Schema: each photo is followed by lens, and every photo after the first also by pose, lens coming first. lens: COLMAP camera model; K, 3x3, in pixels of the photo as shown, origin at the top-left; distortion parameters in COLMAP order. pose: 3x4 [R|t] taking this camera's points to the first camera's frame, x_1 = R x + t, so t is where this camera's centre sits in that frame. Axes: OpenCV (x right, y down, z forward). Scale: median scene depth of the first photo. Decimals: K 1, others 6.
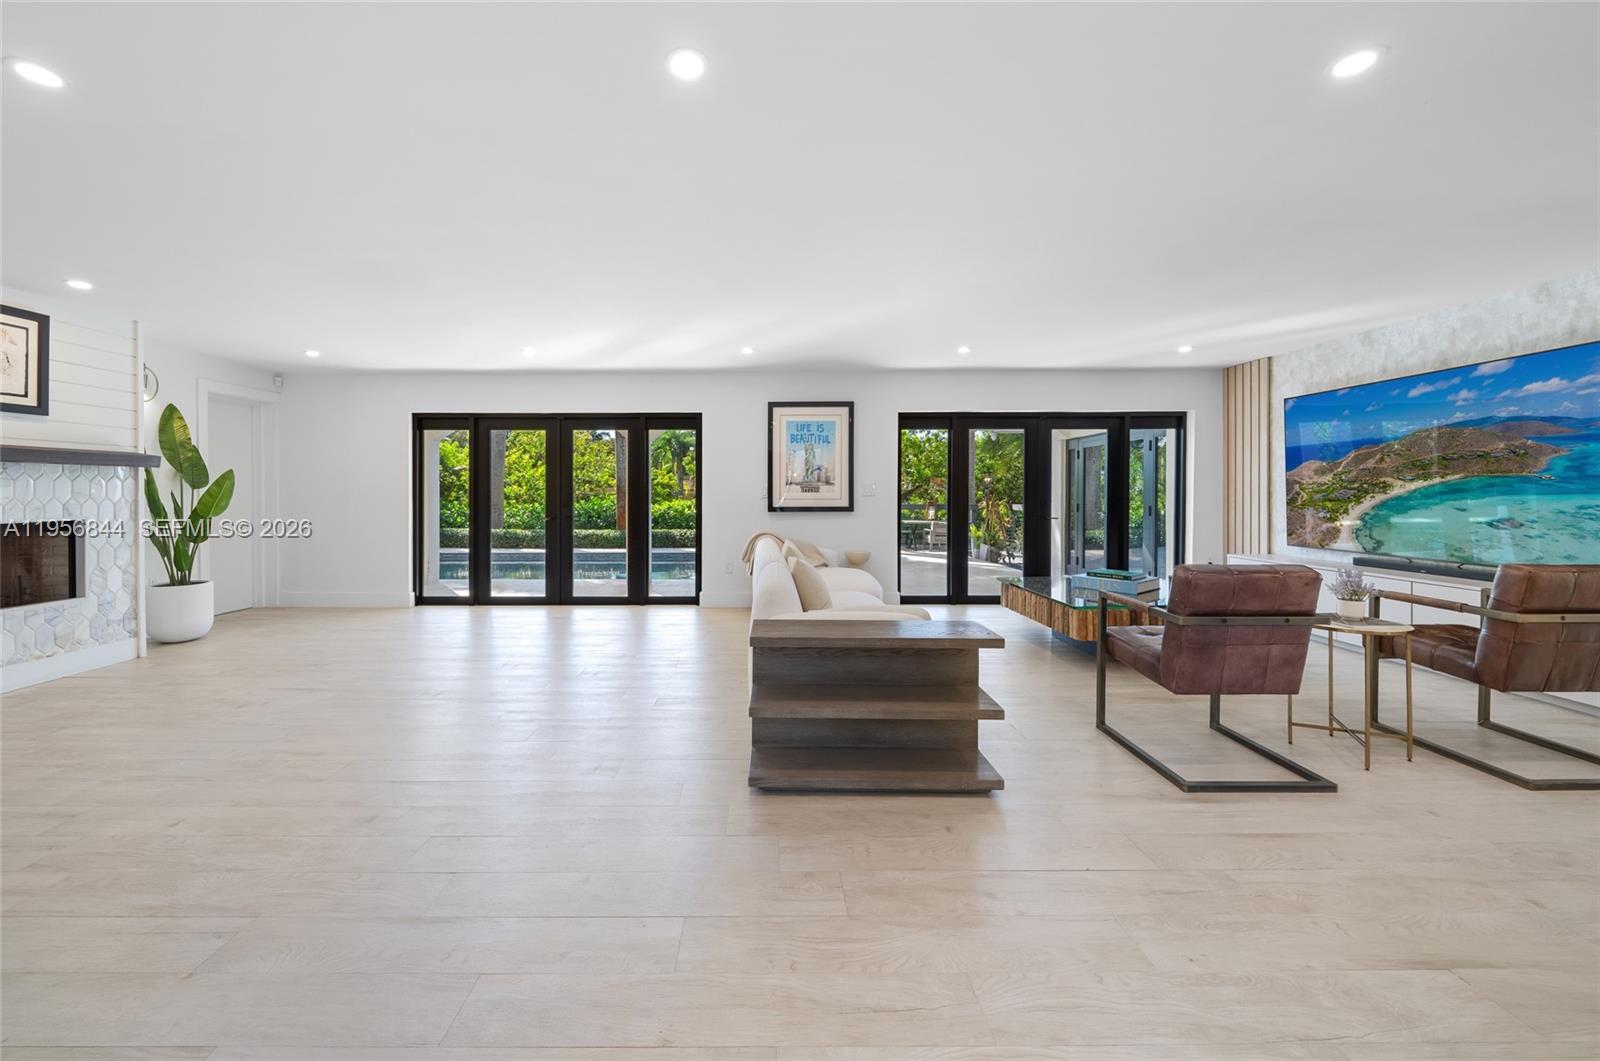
lens RADIAL K [[661.1, 0, 752.9], [0, 661.1, 494.8], [0, 0, 1]] dist [-0.001426, -0.000378]
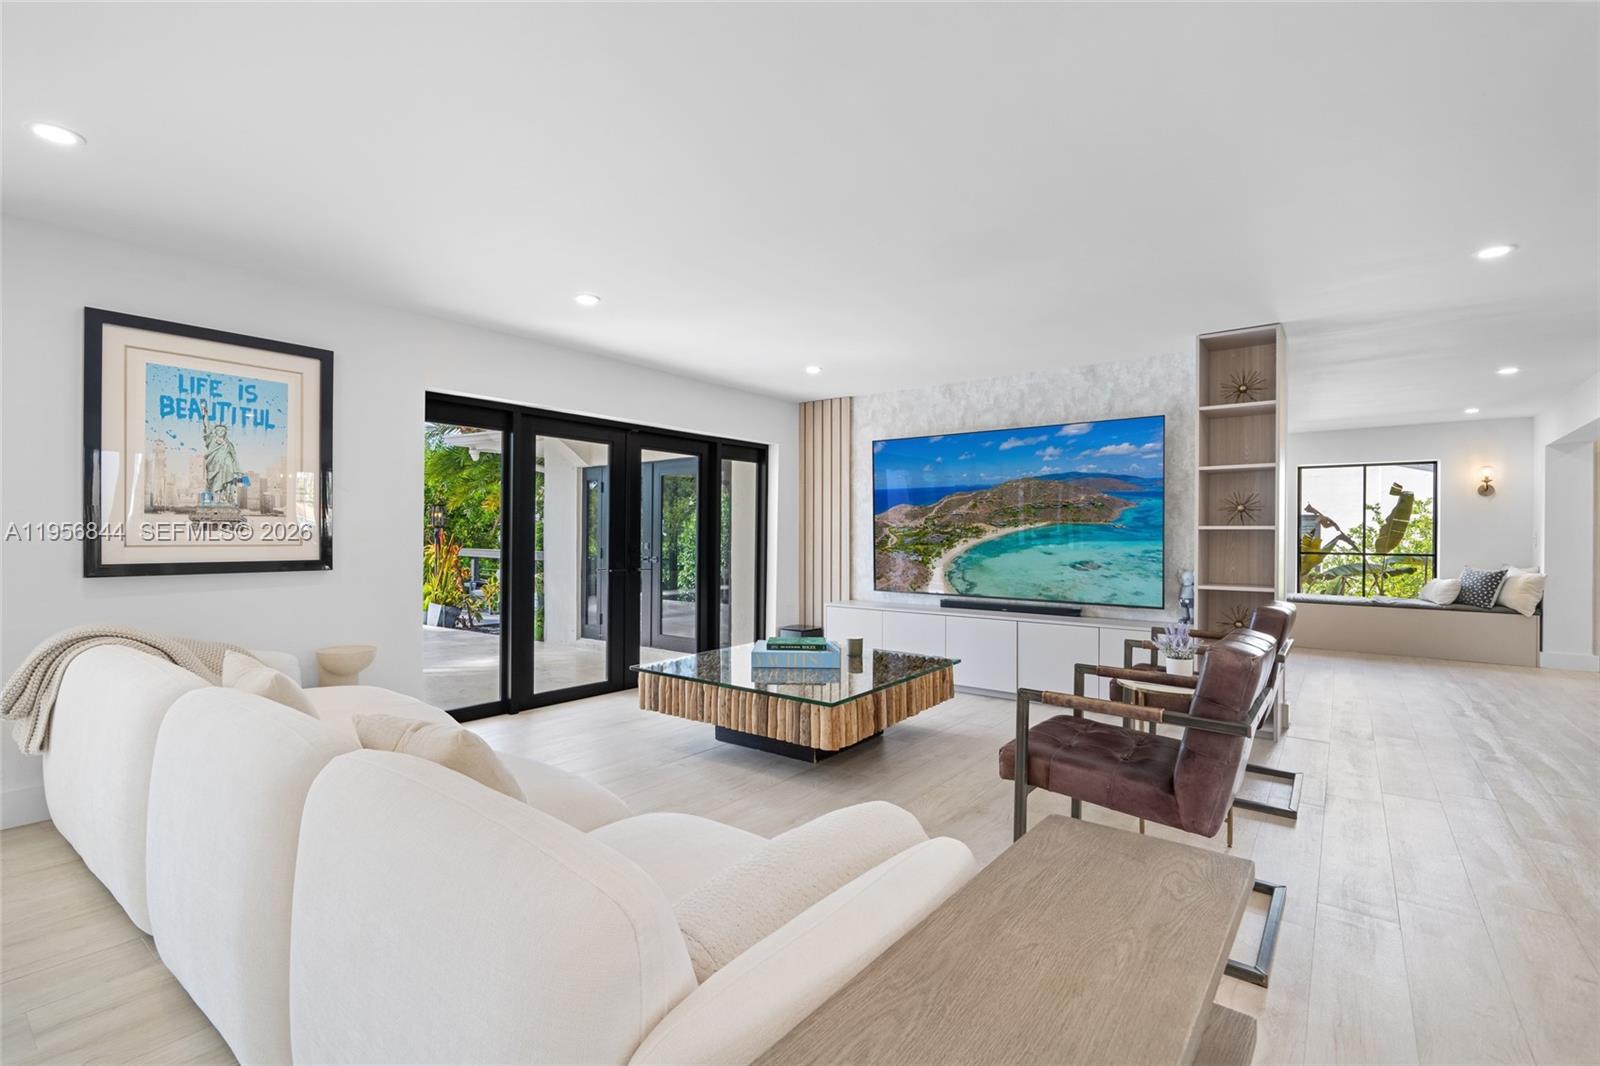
lens RADIAL K [[703.3, 0, 833.2], [0, 703.3, 536.0], [0, 0, 1]] dist [0.000929, 0.000092]
pose [[0.563378, 0.004677, 0.826186, -0.077526], [-0.005714, 0.999982, -0.001765, -0.001434], [-0.826179, -0.003727, 0.563395, 0.387059]]
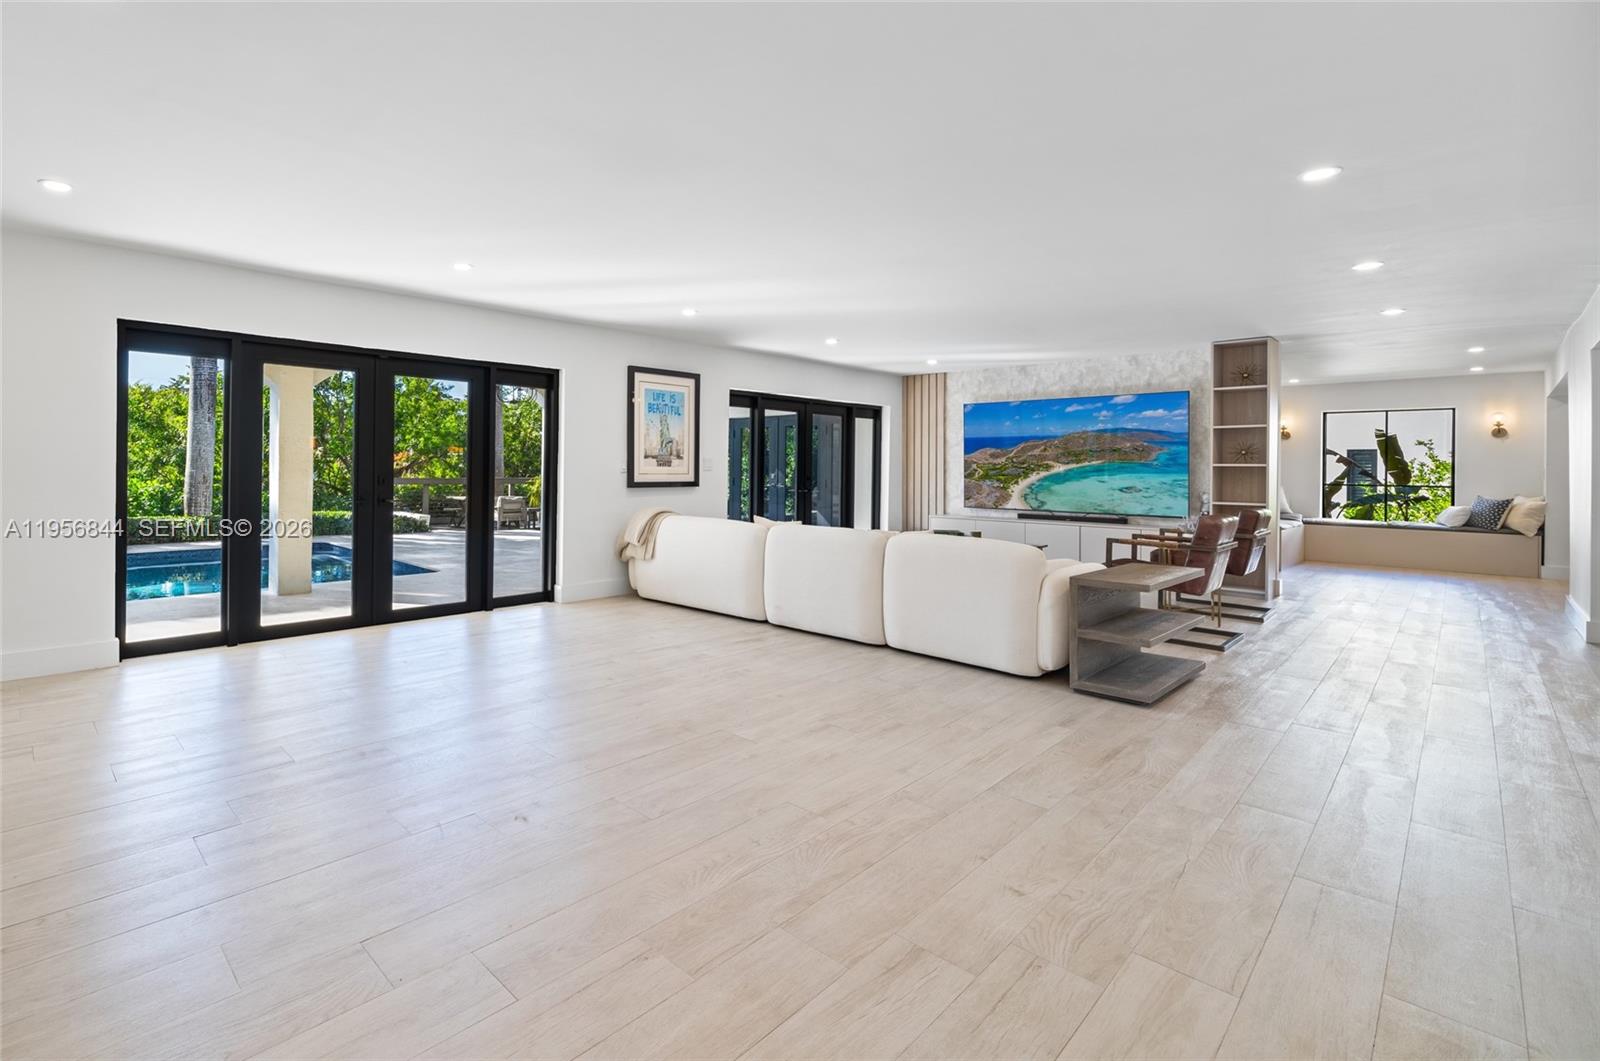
lens RADIAL K [[757.2, 0, 630.0], [0, 757.2, 470.8], [0, 0, 1]] dist [0.001470, 0.000094]
pose [[0.727243, 0.004434, 0.686366, -0.707074], [-0.008272, 0.999963, 0.002305, 0.000528], [-0.686330, -0.007354, 0.727253, 0.257592]]
